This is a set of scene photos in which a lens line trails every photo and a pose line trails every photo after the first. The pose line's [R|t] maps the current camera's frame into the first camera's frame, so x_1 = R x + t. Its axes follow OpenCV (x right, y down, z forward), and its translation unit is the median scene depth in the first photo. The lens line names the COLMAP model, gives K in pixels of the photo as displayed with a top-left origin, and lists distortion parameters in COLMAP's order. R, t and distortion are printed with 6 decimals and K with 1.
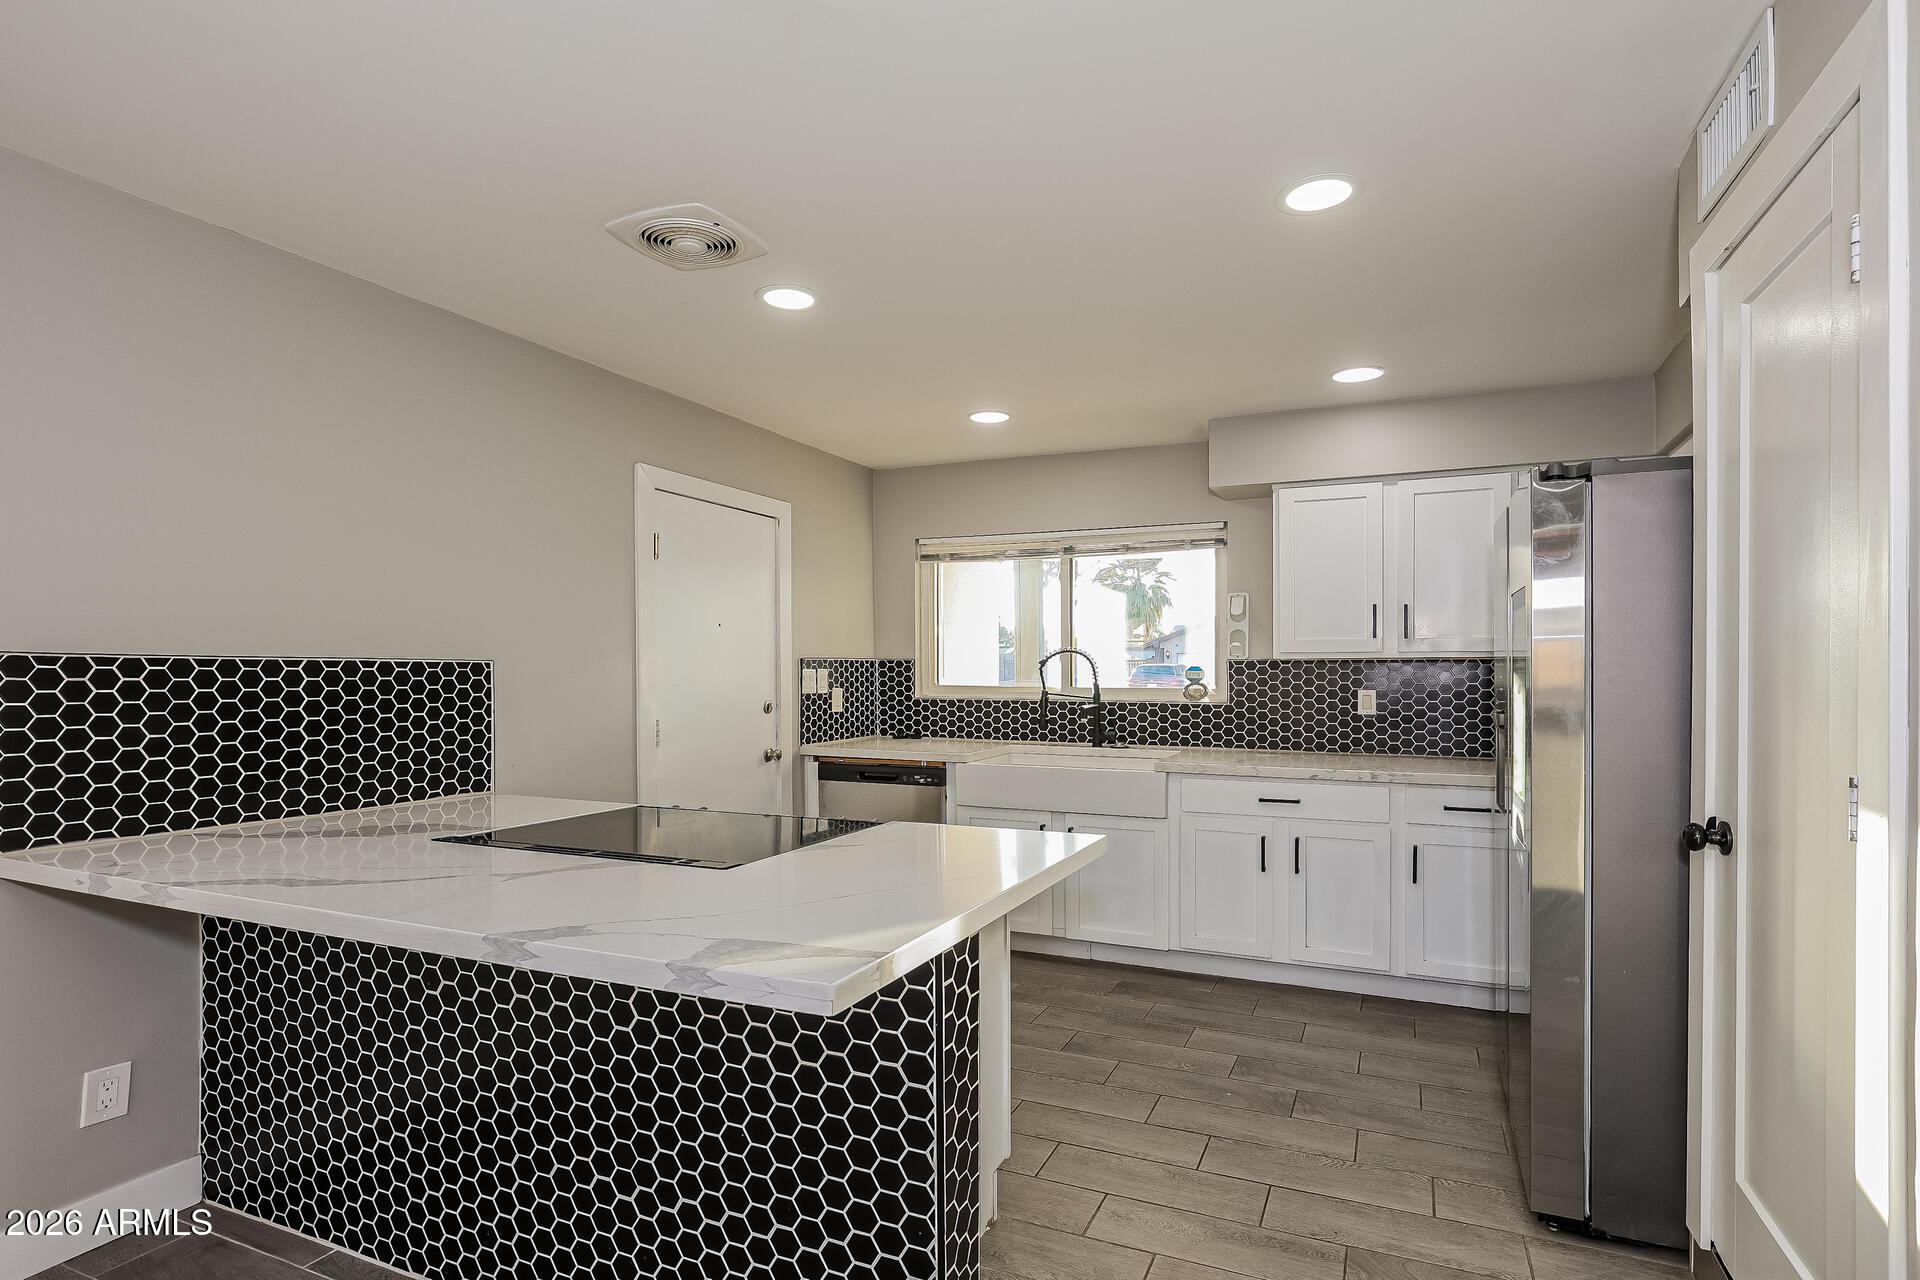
lens RADIAL K [[983.7, 0, 963.0], [0, 983.7, 658.7], [0, 0, 1]] dist [0.000638, 0.000884]
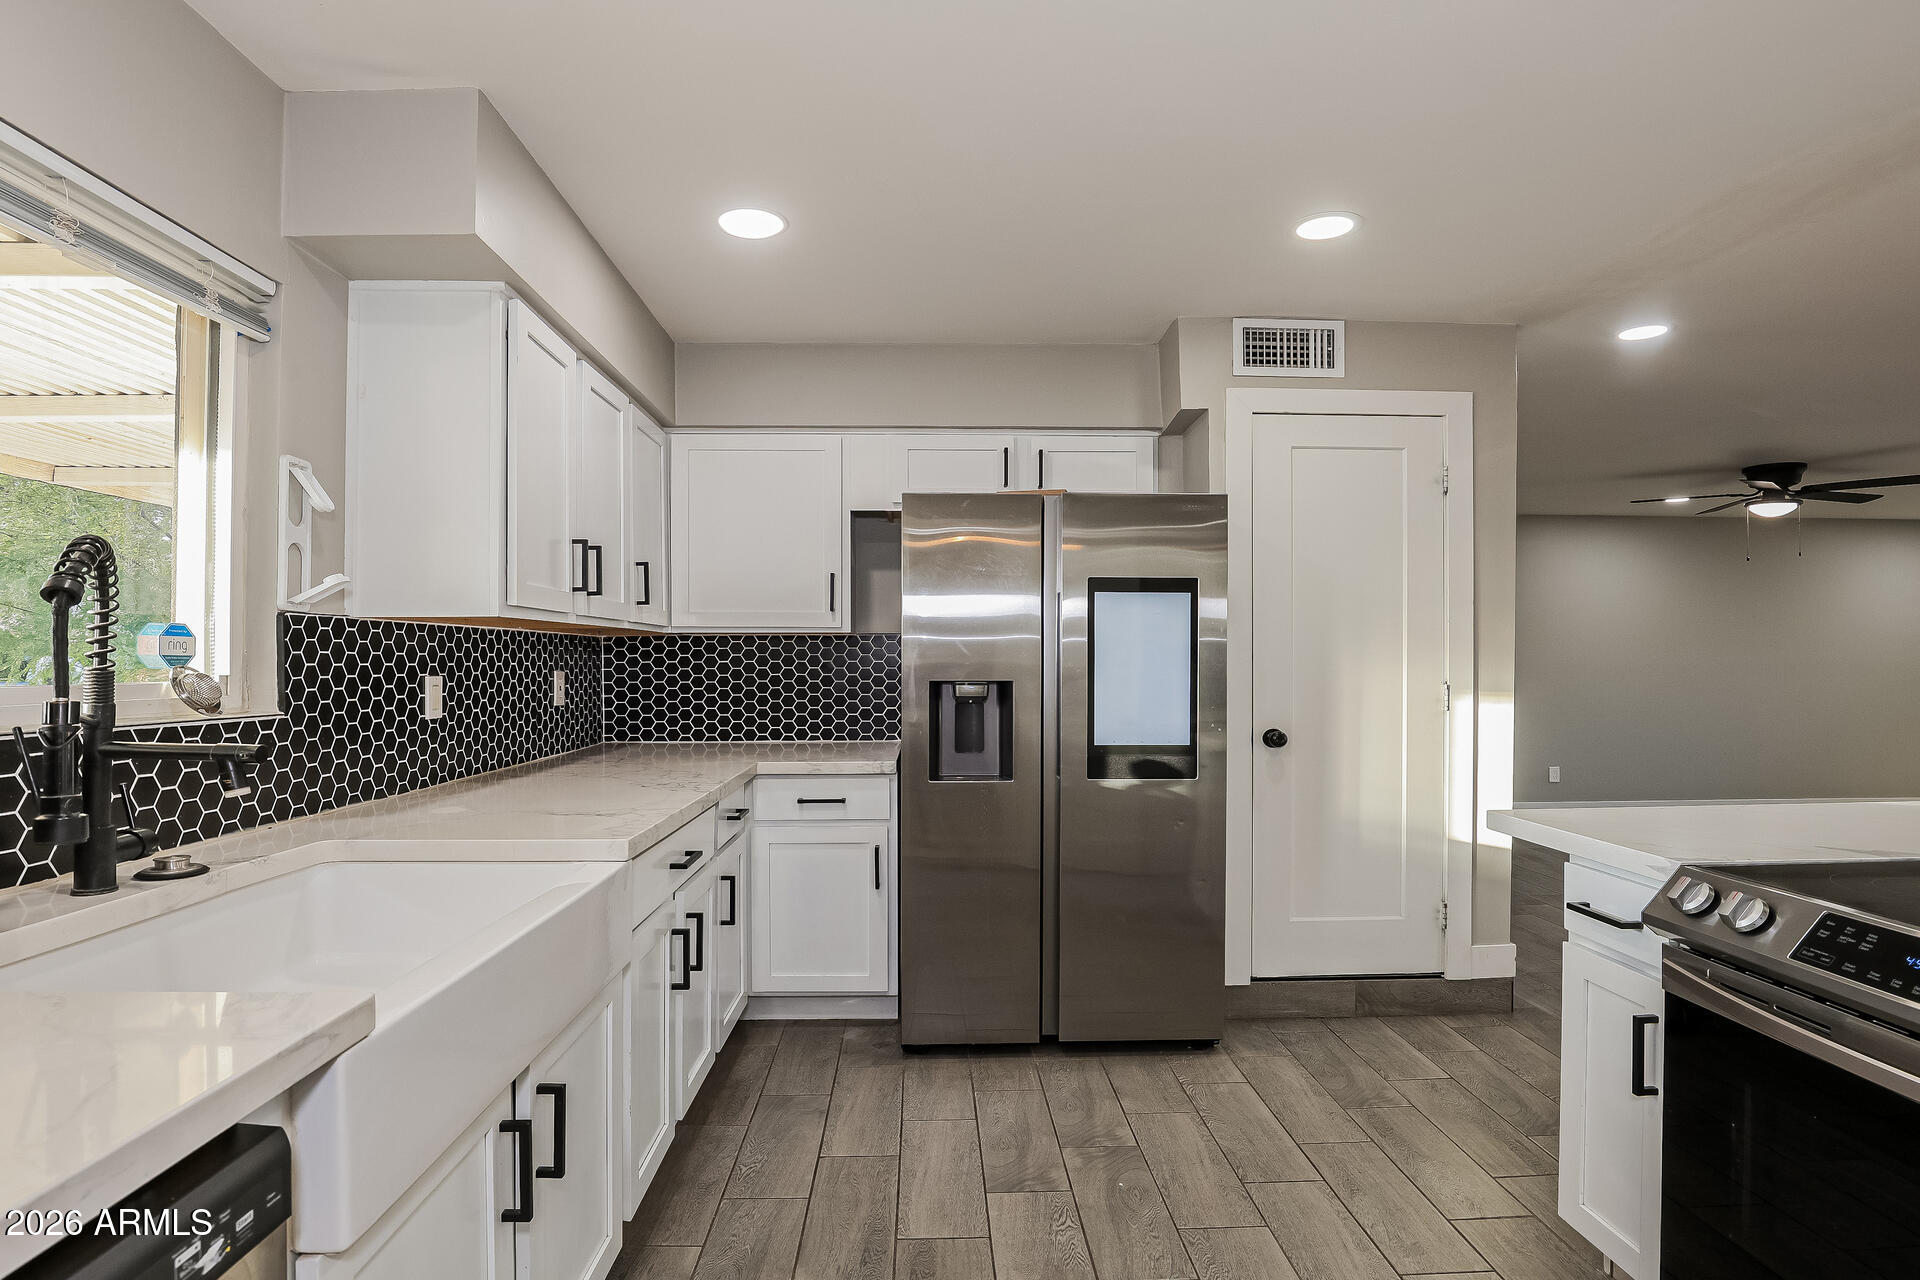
lens RADIAL K [[999.2, 0, 960.0], [0, 999.2, 640.0], [0, 0, 1]] dist [-0.044837, 0.013641]
pose [[-0.442575, 0.022113, 0.896459, -0.239685], [-0.004162, 0.999634, -0.026712, 0.023481], [-0.896722, -0.015553, -0.442321, 0.933120]]
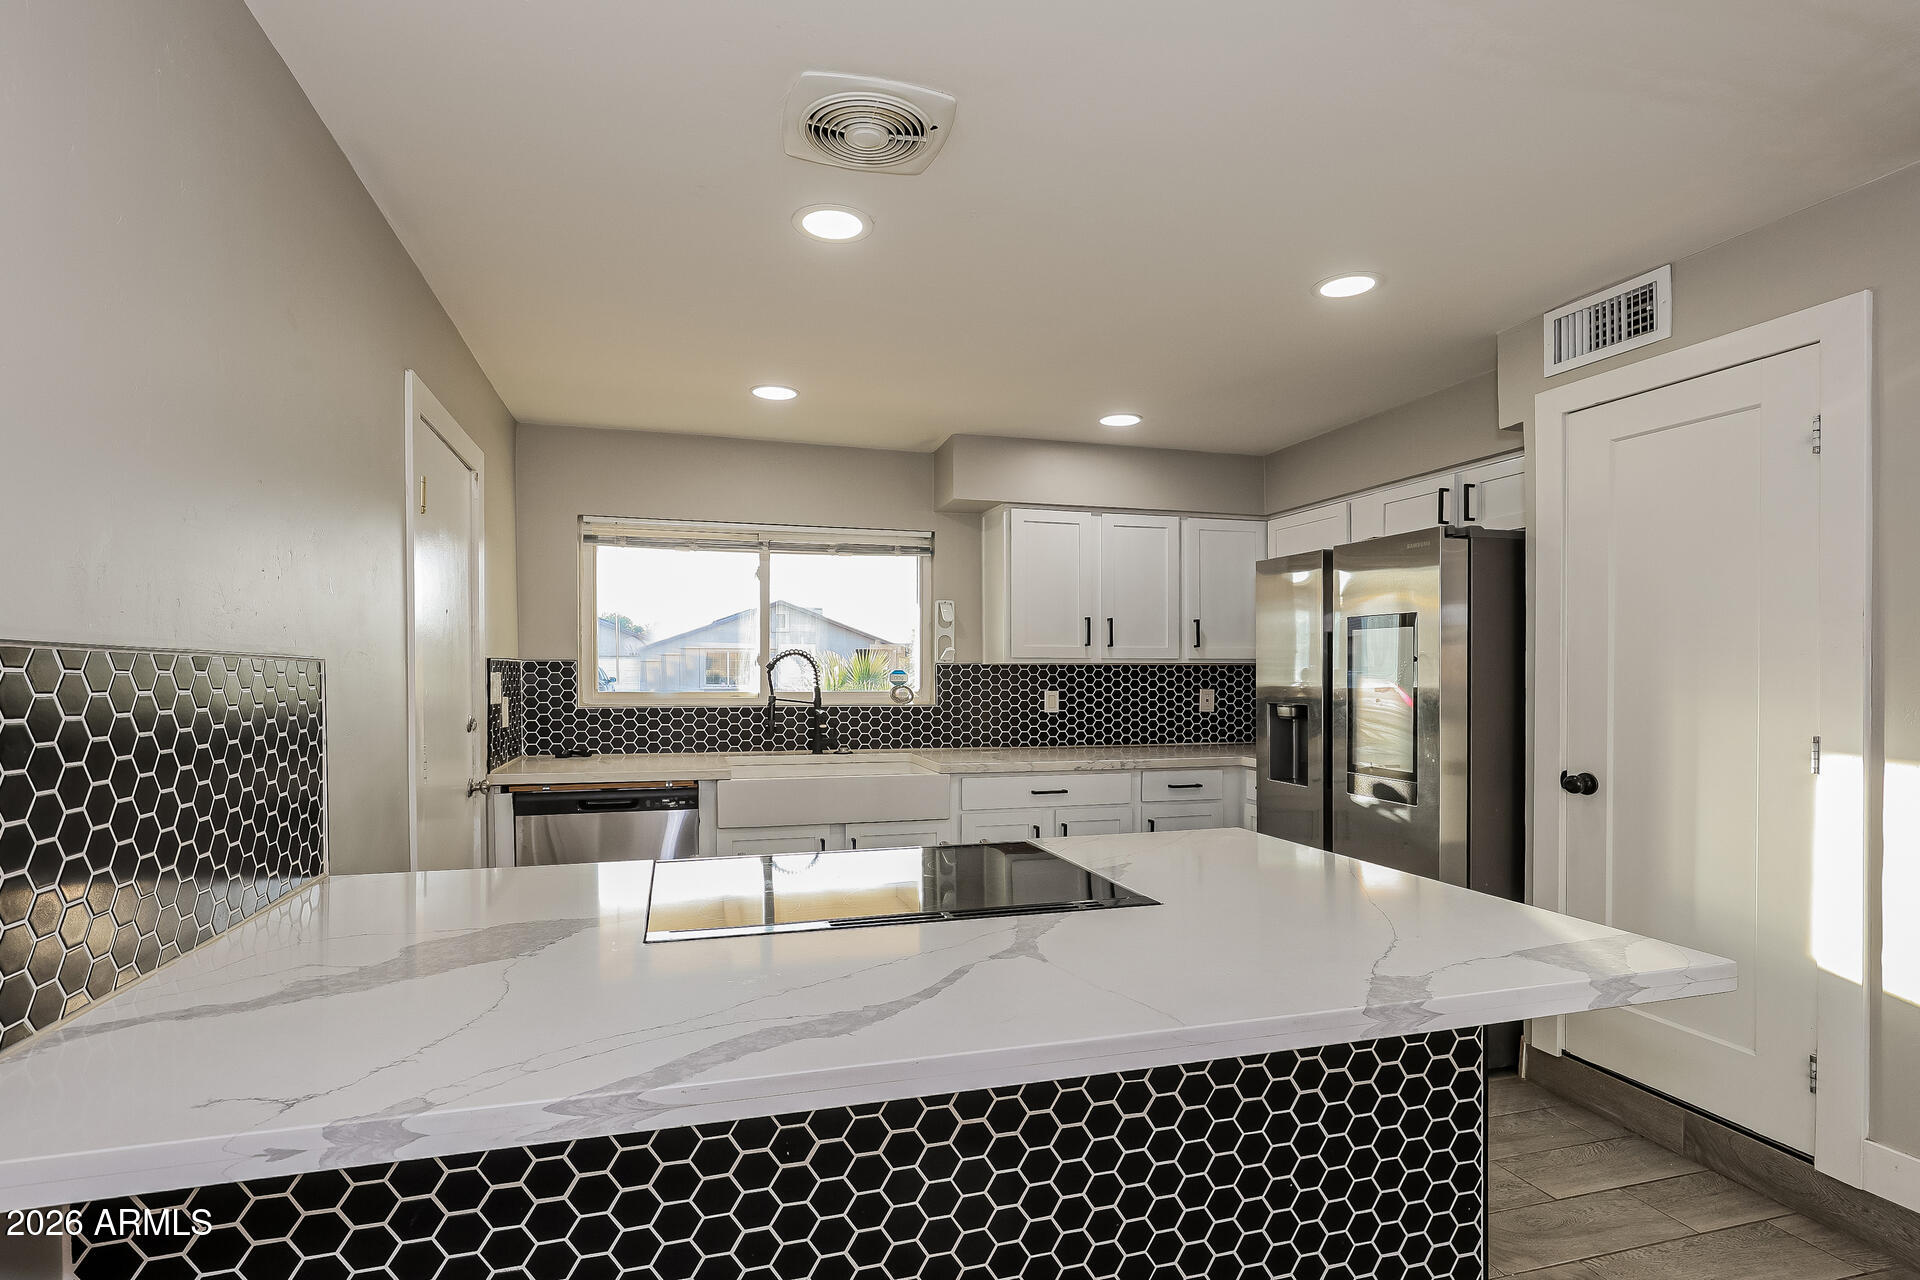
lens RADIAL K [[983.7, 0, 963.0], [0, 983.7, 658.7], [0, 0, 1]] dist [0.000638, 0.000884]
pose [[0.758468, 0.009039, 0.651648, -0.394608], [-0.007488, 0.999959, -0.005155, 0.000967], [-0.651667, -0.000969, 0.758504, 0.189383]]
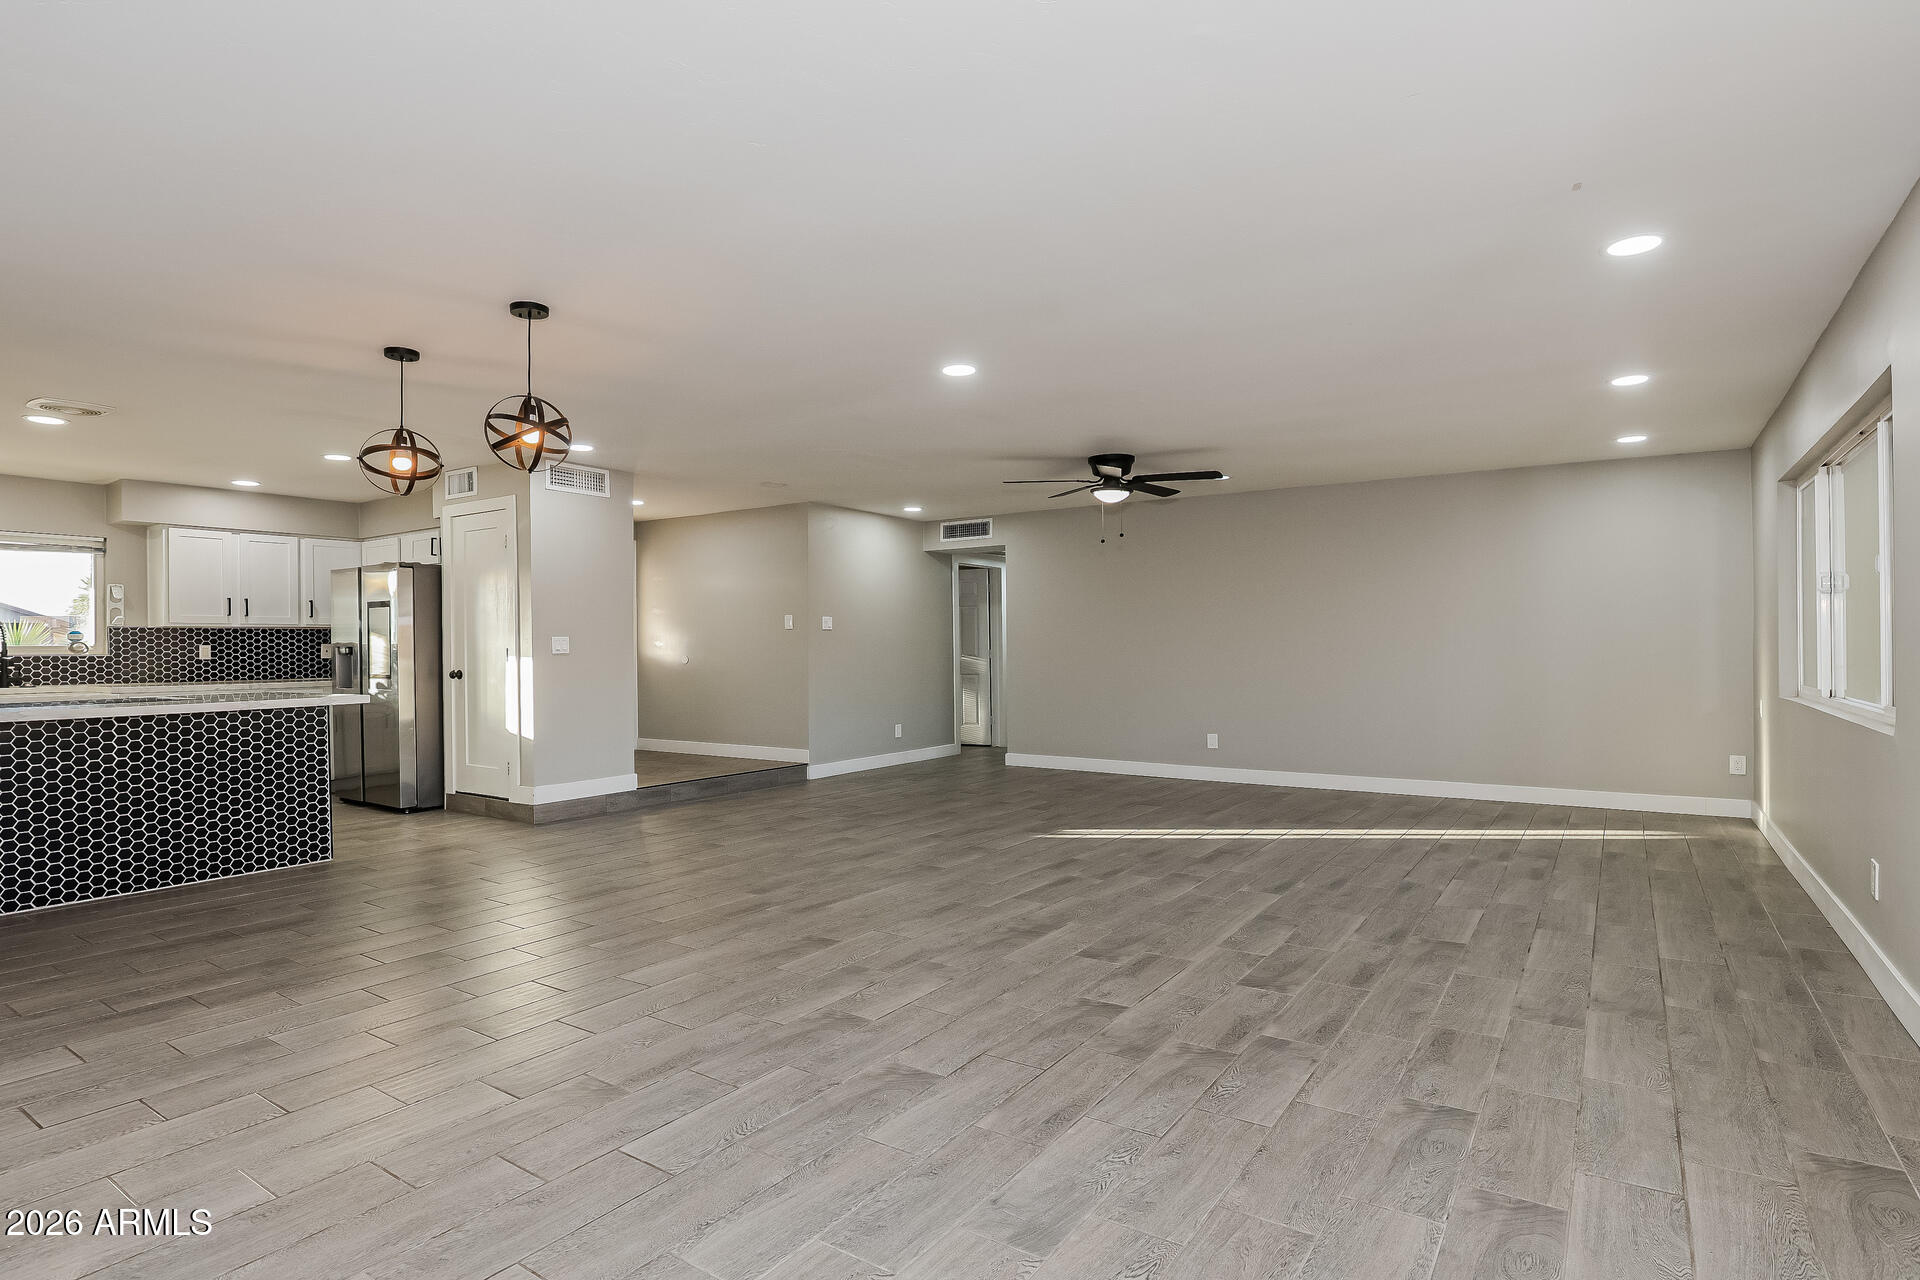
lens RADIAL K [[999.2, 0, 960.0], [0, 999.2, 640.0], [0, 0, 1]] dist [-0.044837, 0.013641]
pose [[0.173044, 0.003724, 0.984907, -1.017948], [-0.000518, 0.999993, -0.003690, 0.026954], [-0.984914, 0.000129, 0.173044, -0.593030]]
